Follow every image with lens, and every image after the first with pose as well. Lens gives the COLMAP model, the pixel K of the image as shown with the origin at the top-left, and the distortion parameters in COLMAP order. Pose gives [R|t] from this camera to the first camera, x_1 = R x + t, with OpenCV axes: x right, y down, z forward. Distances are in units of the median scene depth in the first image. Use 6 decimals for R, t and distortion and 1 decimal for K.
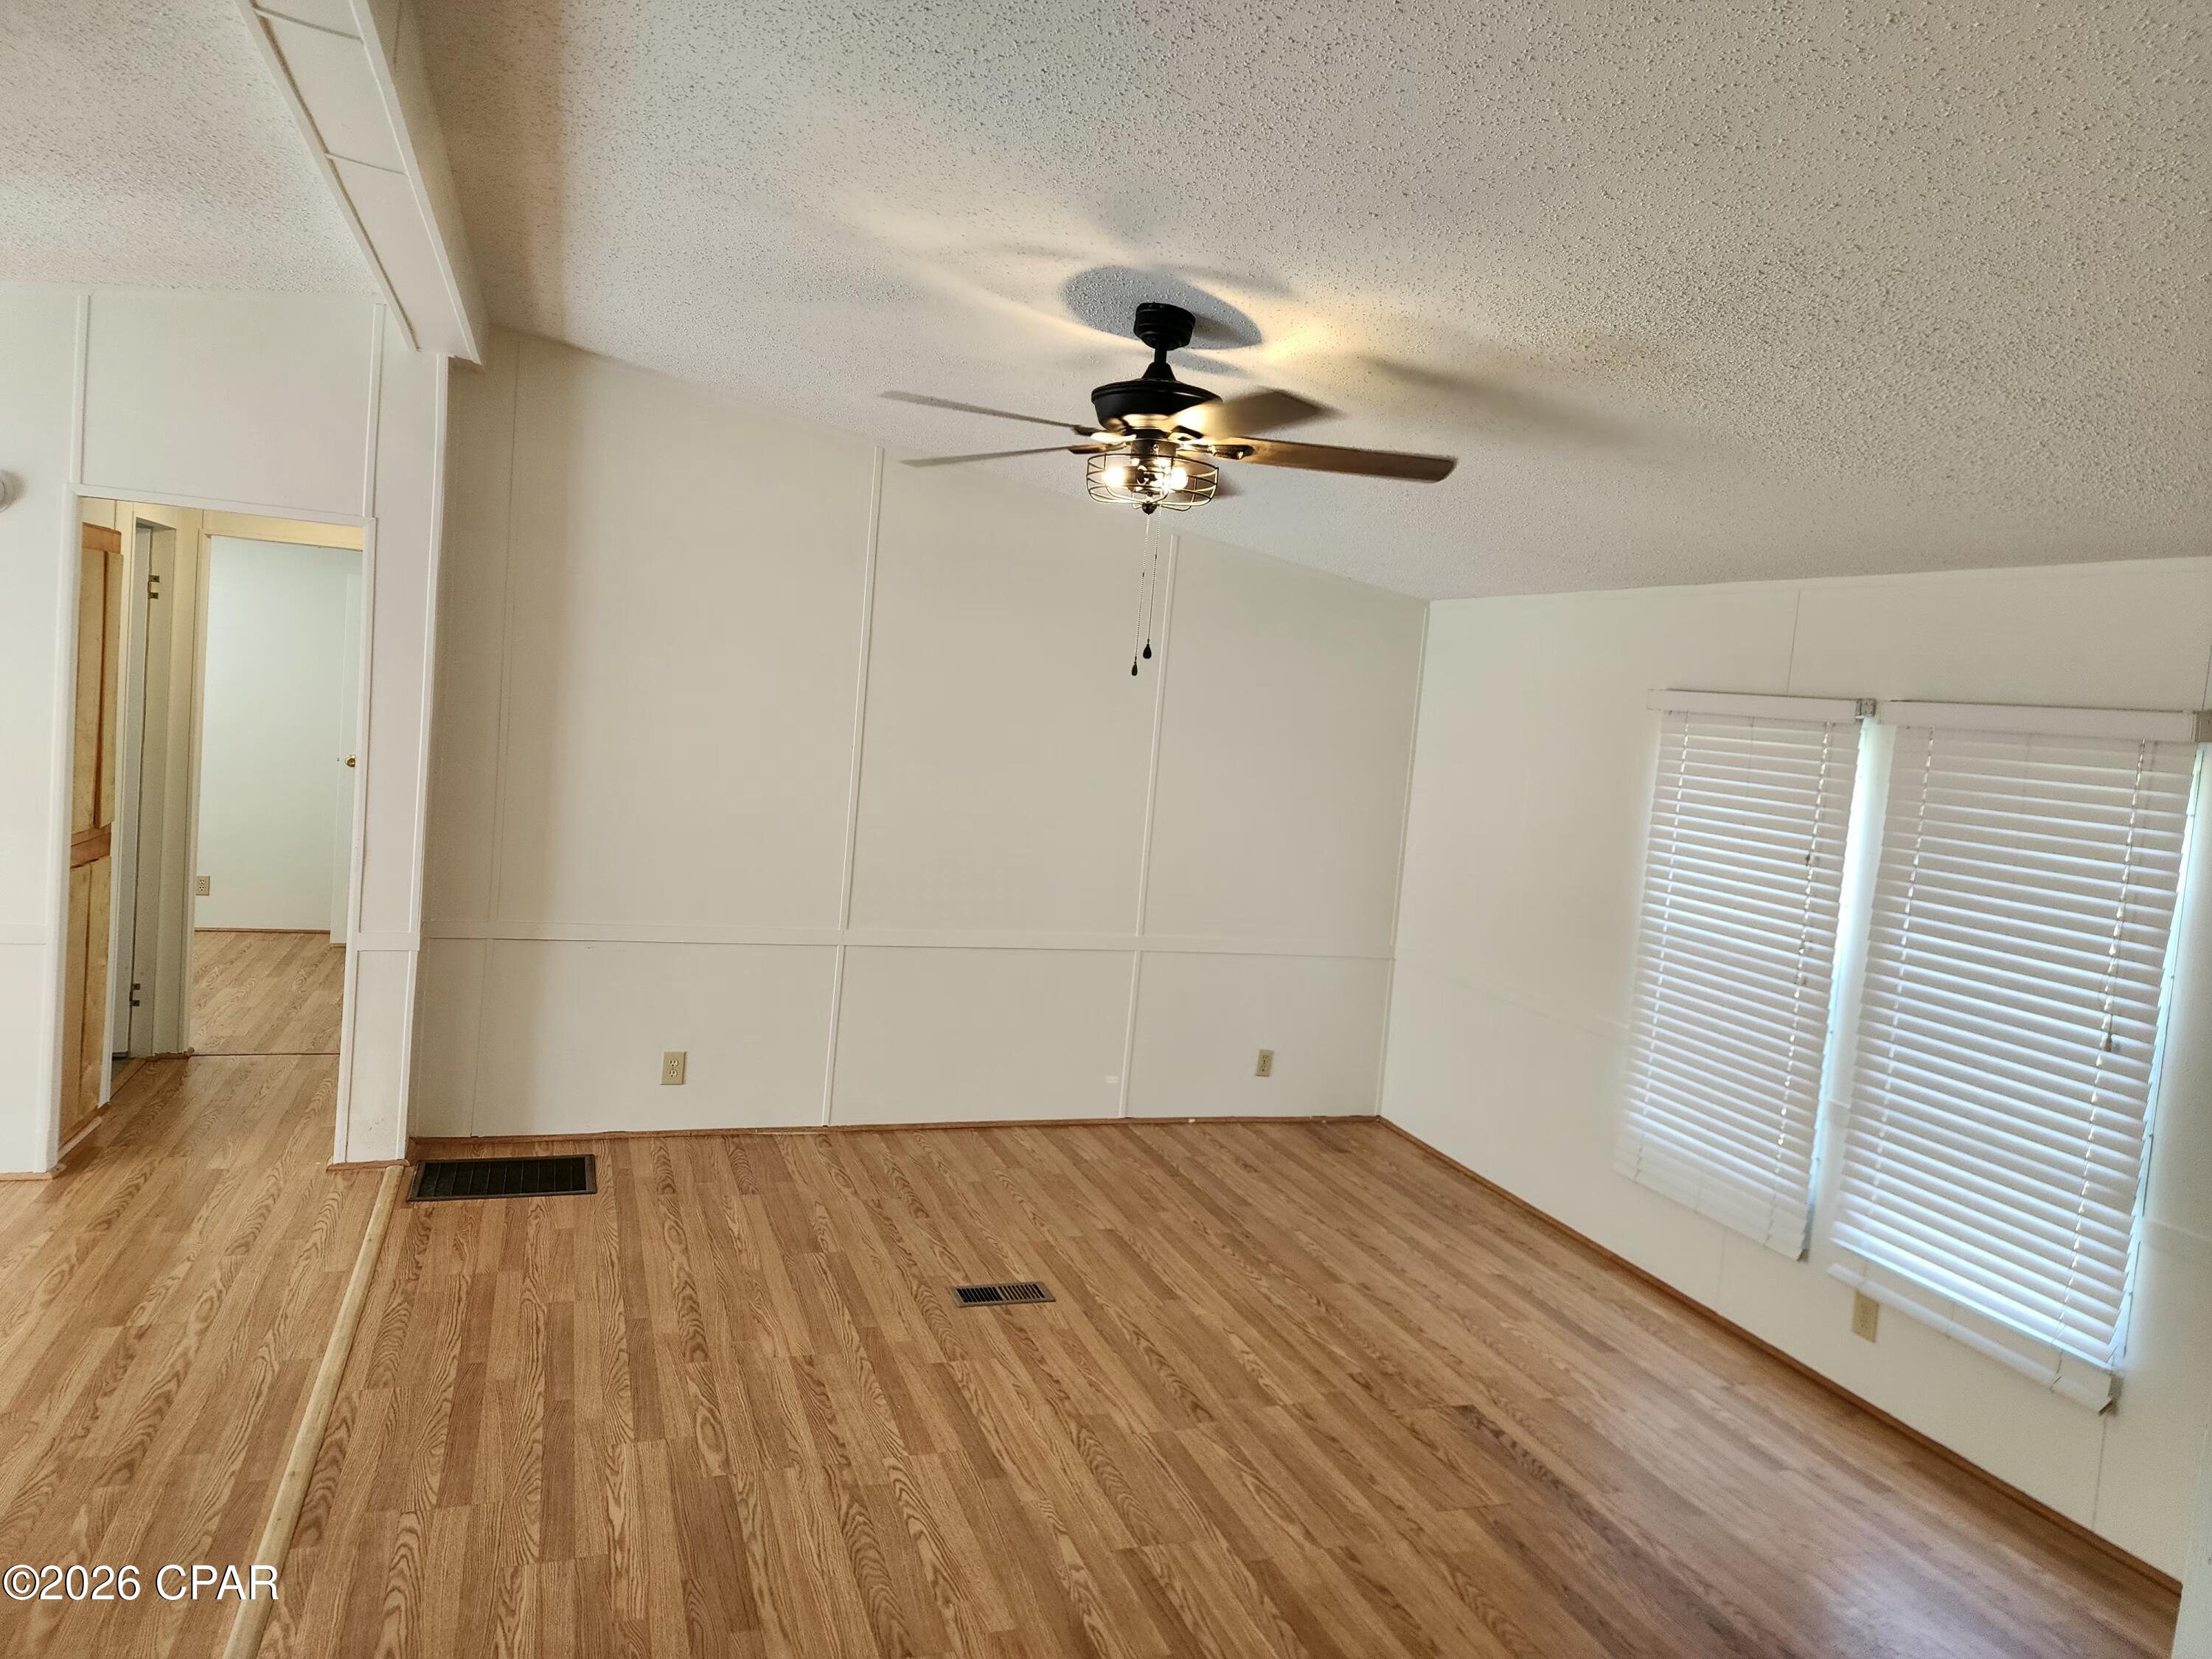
lens RADIAL K [[1472.8, 0, 1098.7], [0, 1472.8, 809.5], [0, 0, 1]] dist [0.071991, -0.063292]
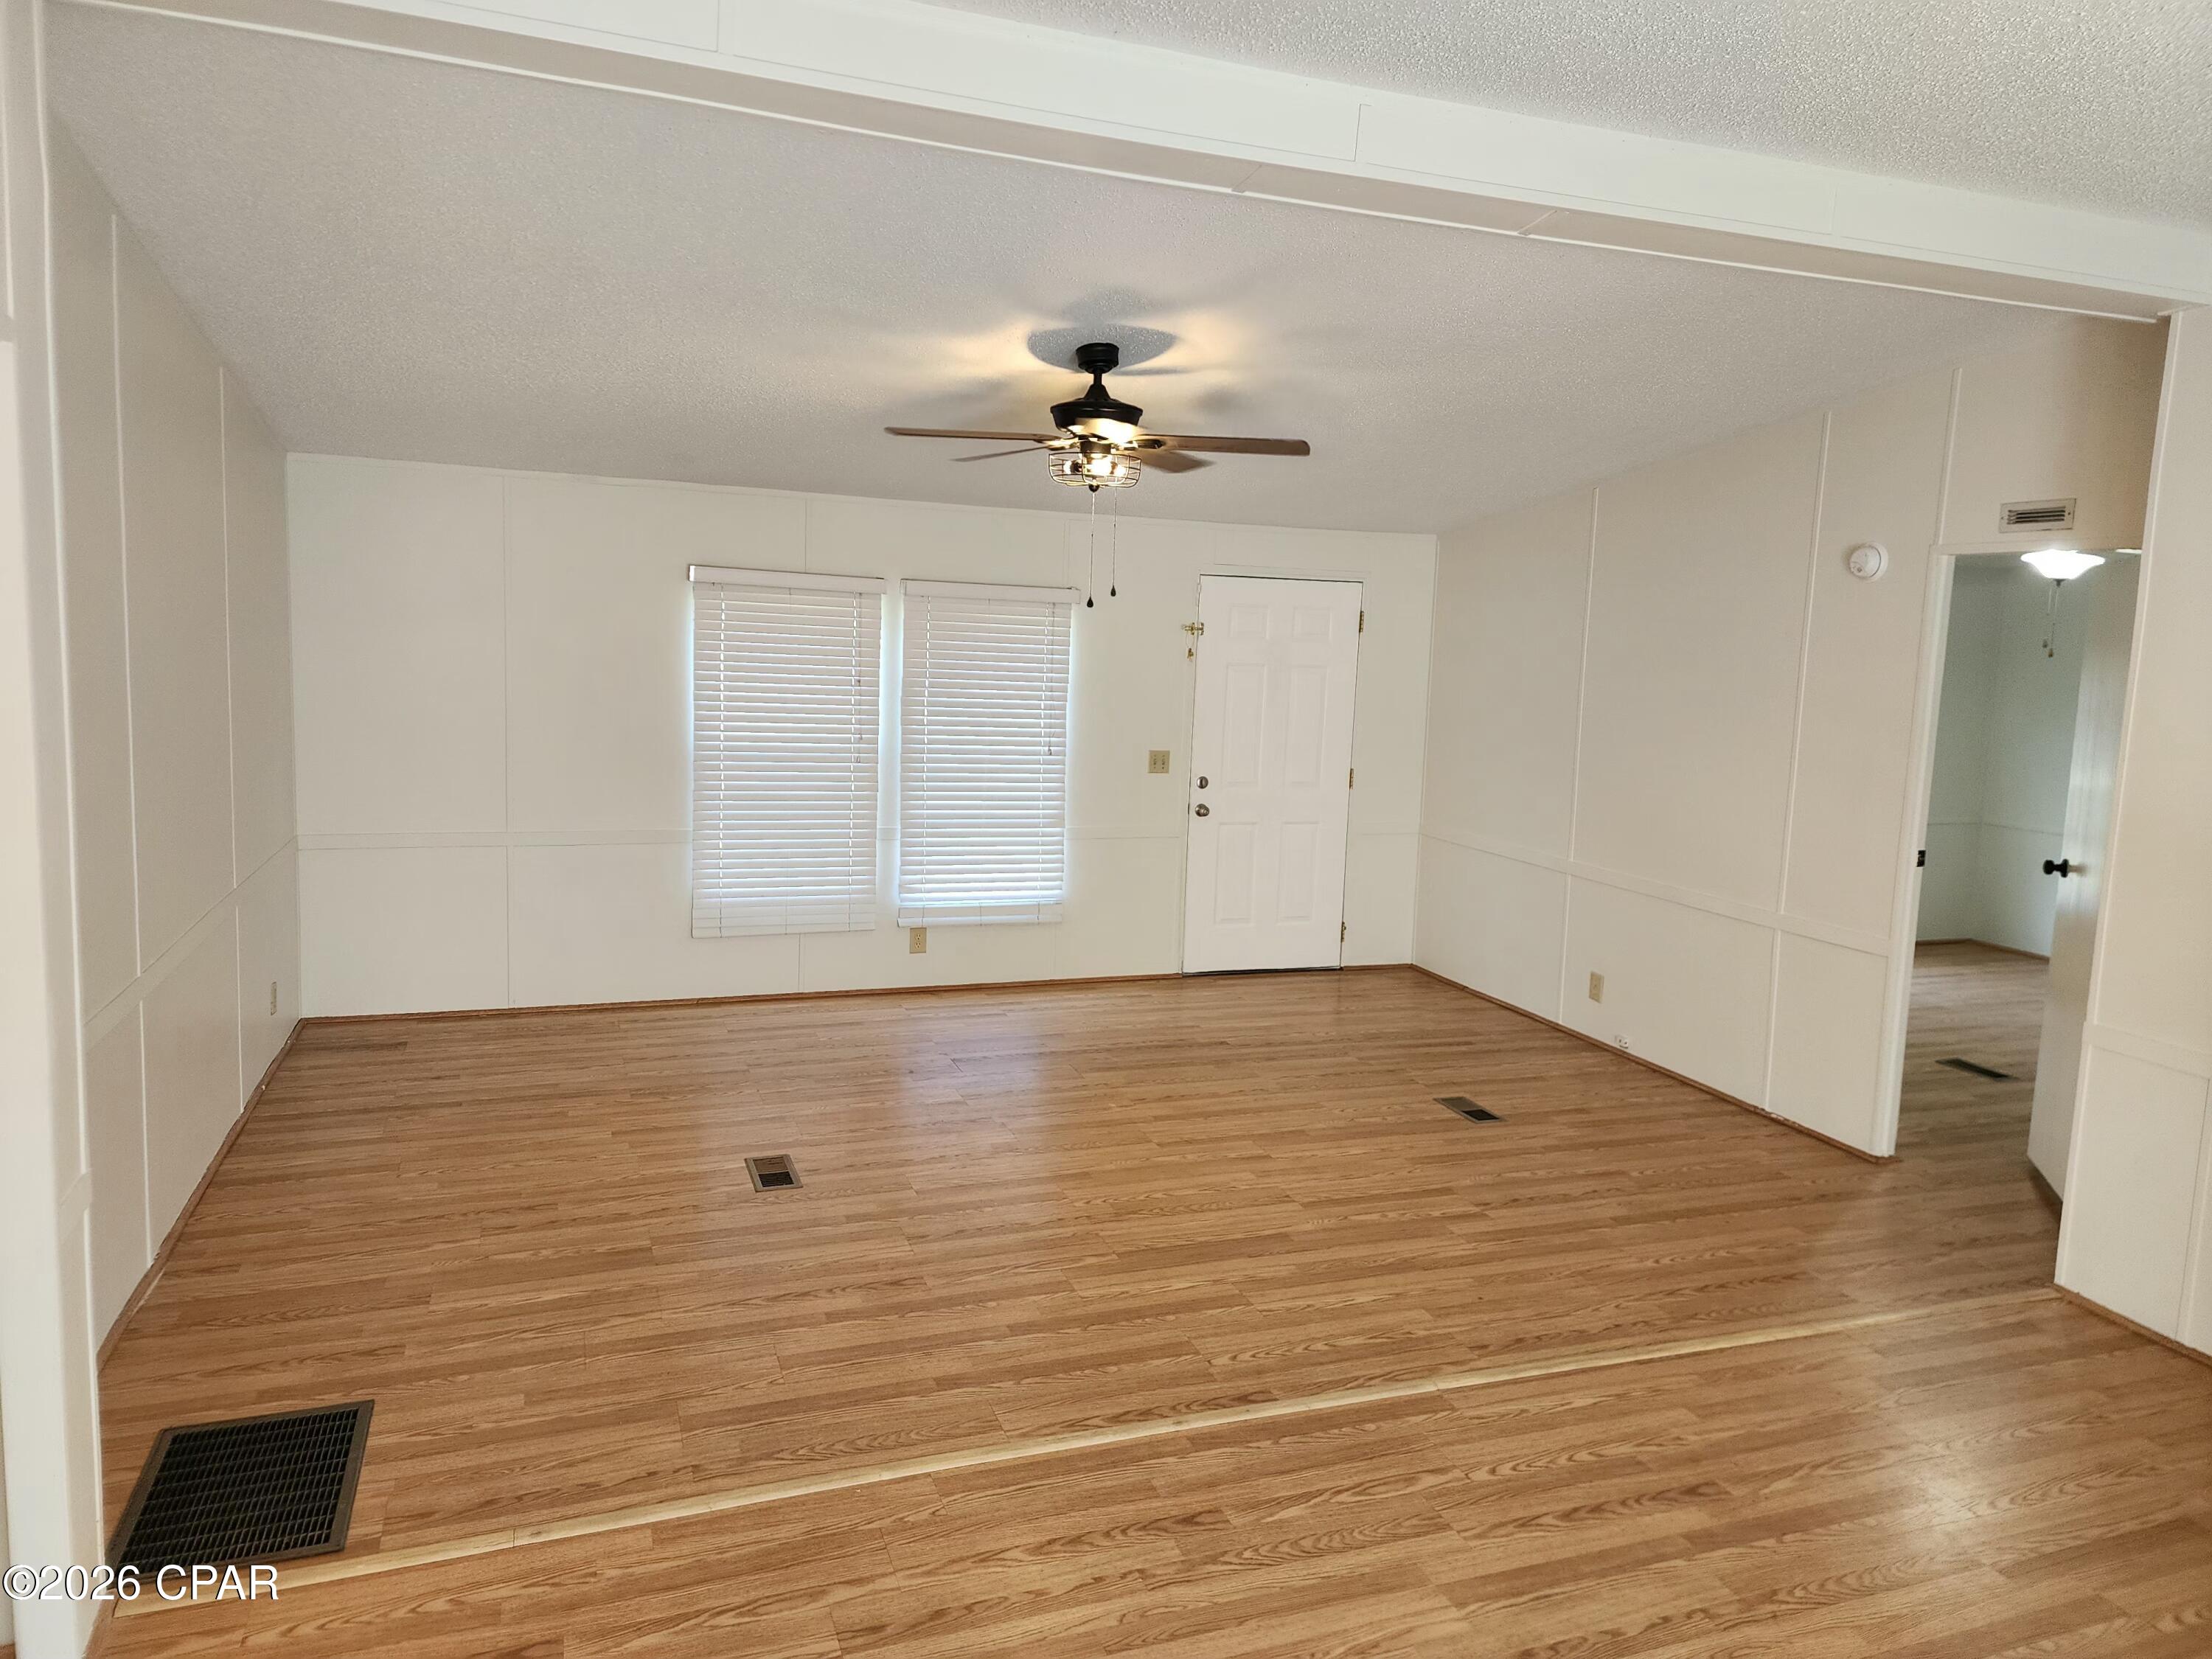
lens RADIAL K [[1472.8, 0, 1085.9], [0, 1472.8, 809.2], [0, 0, 1]] dist [0.071991, -0.063292]
pose [[0.003189, -0.207991, 0.978125, -1.136491], [0.040360, 0.977360, 0.207697, -0.157575], [-0.999180, 0.038815, 0.011512, 0.796150]]
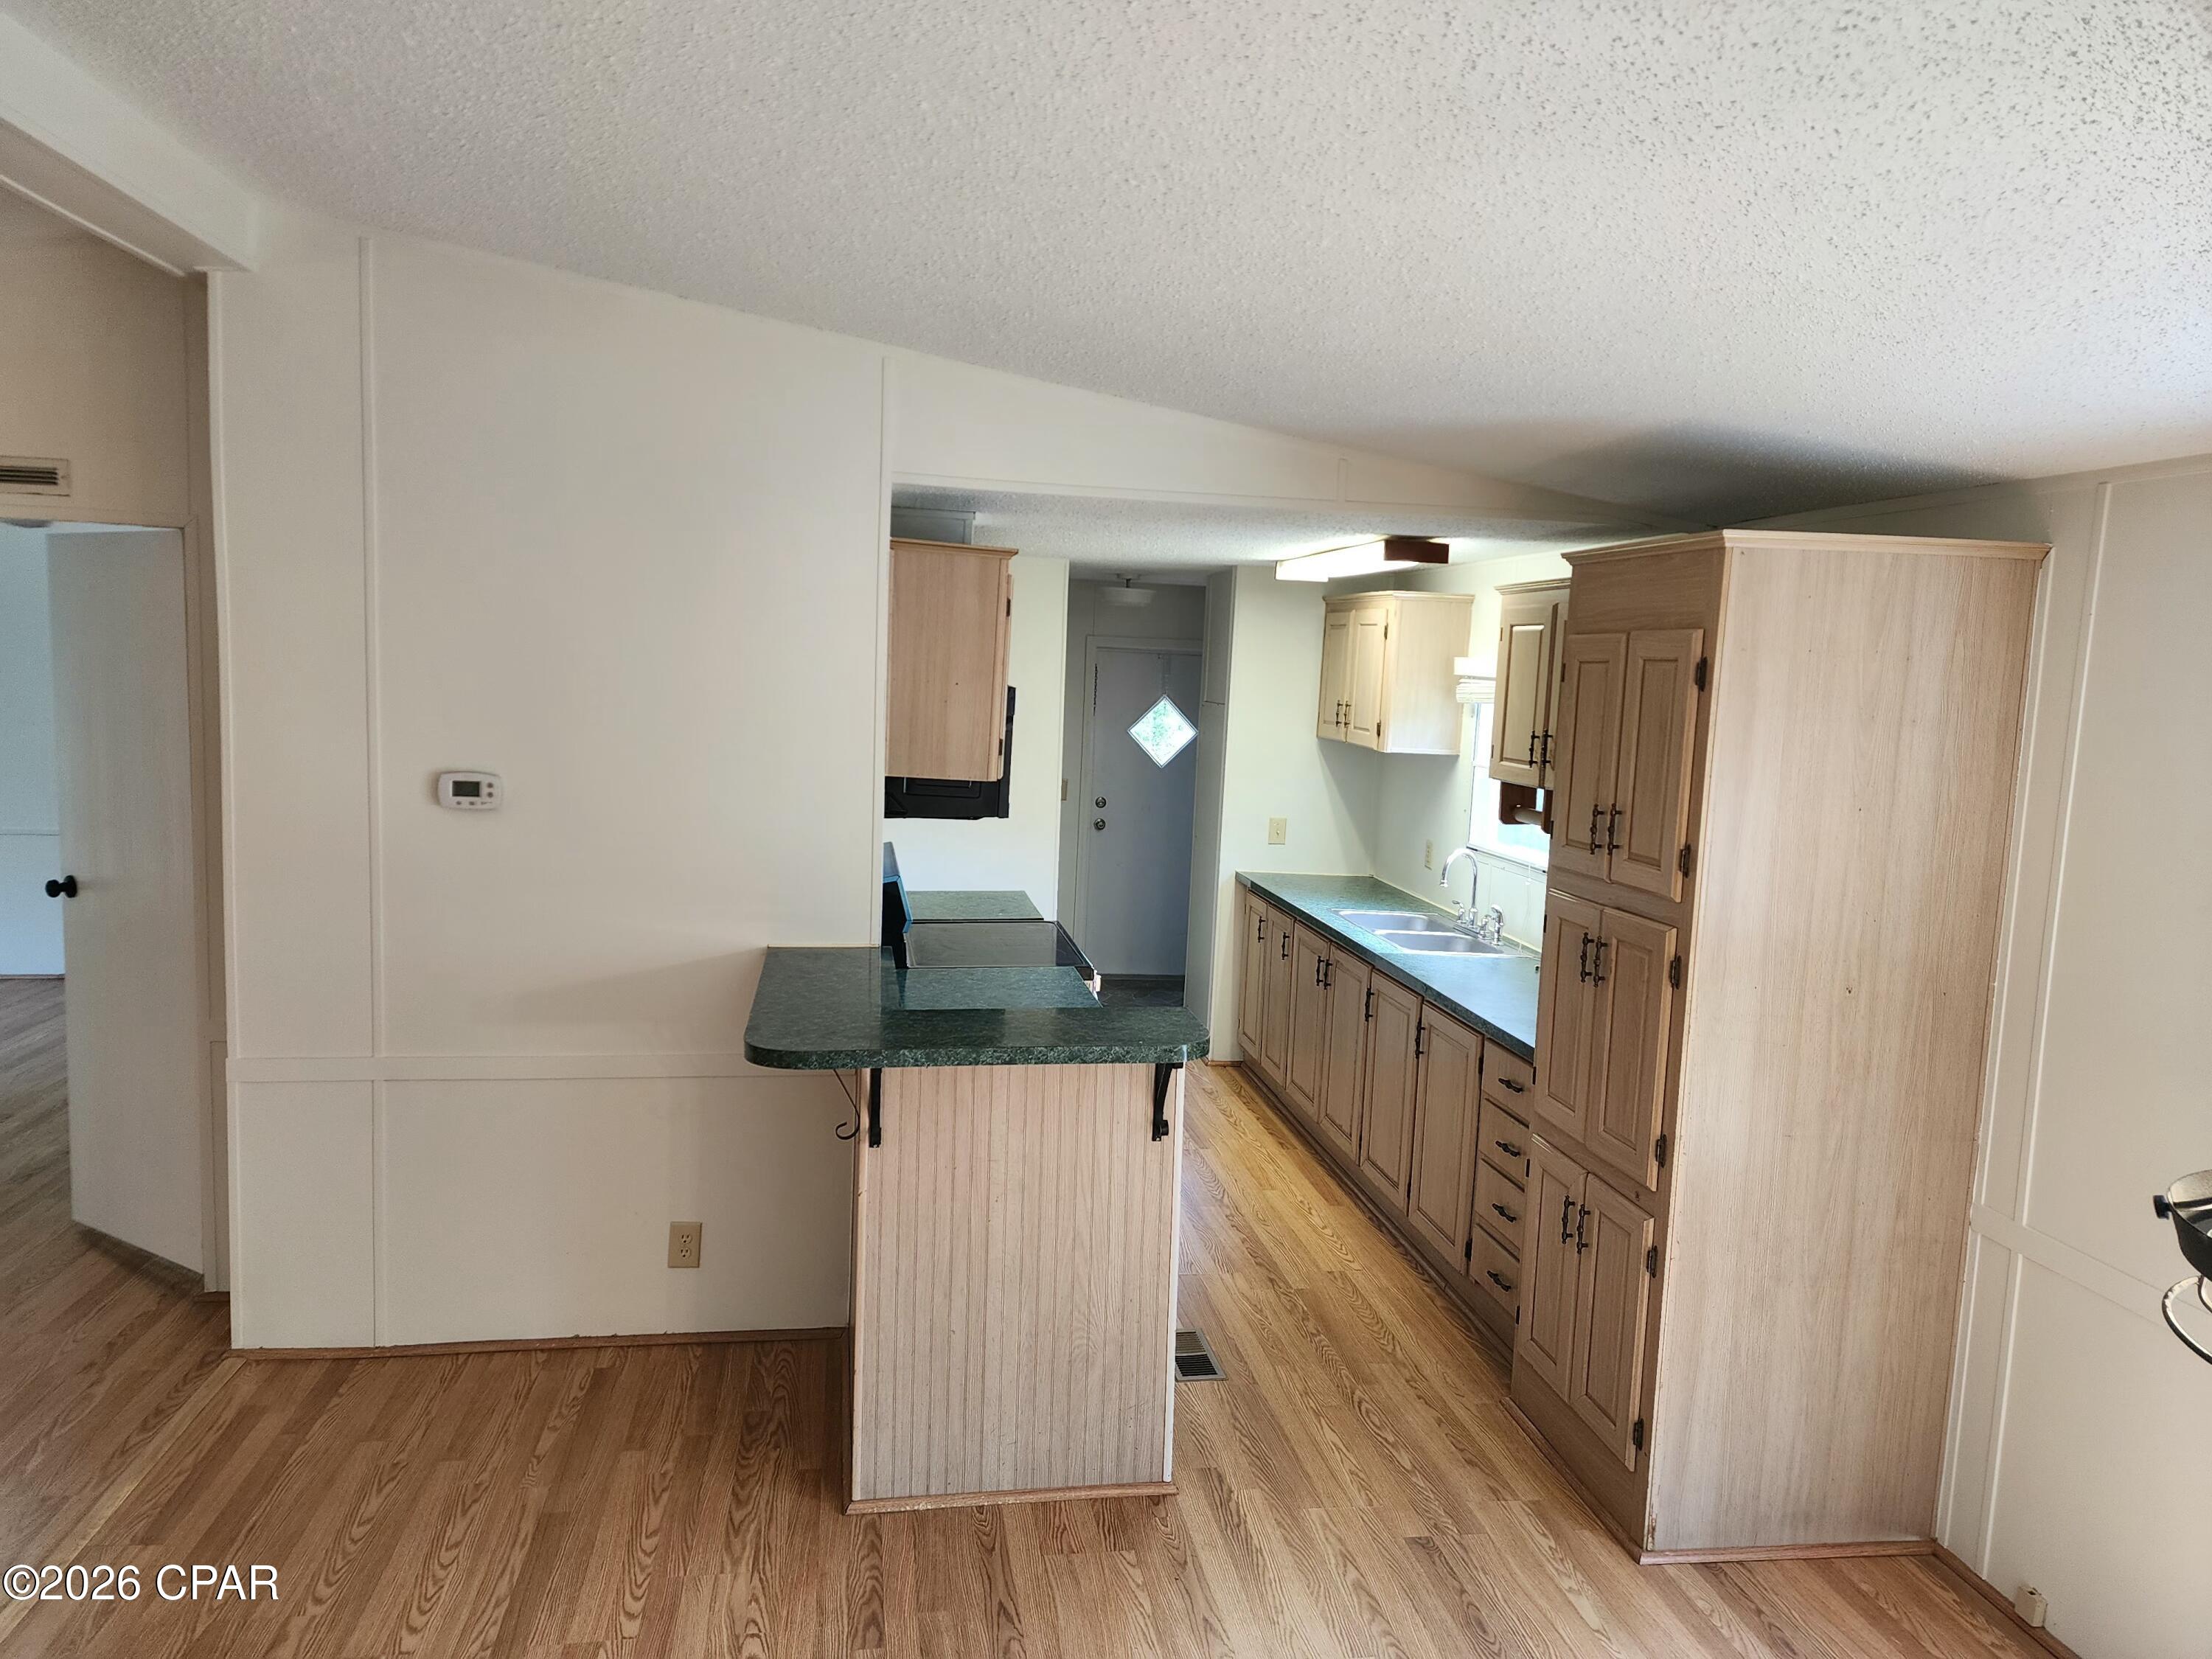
lens RADIAL K [[1472.8, 0, 1067.7], [0, 1472.8, 812.5], [0, 0, 1]] dist [0.071991, -0.063292]
pose [[-0.973901, -0.140602, 0.178178, -0.811015], [-0.105400, 0.975404, 0.193594, -0.154726], [-0.201015, 0.169762, -0.964766, 0.889416]]
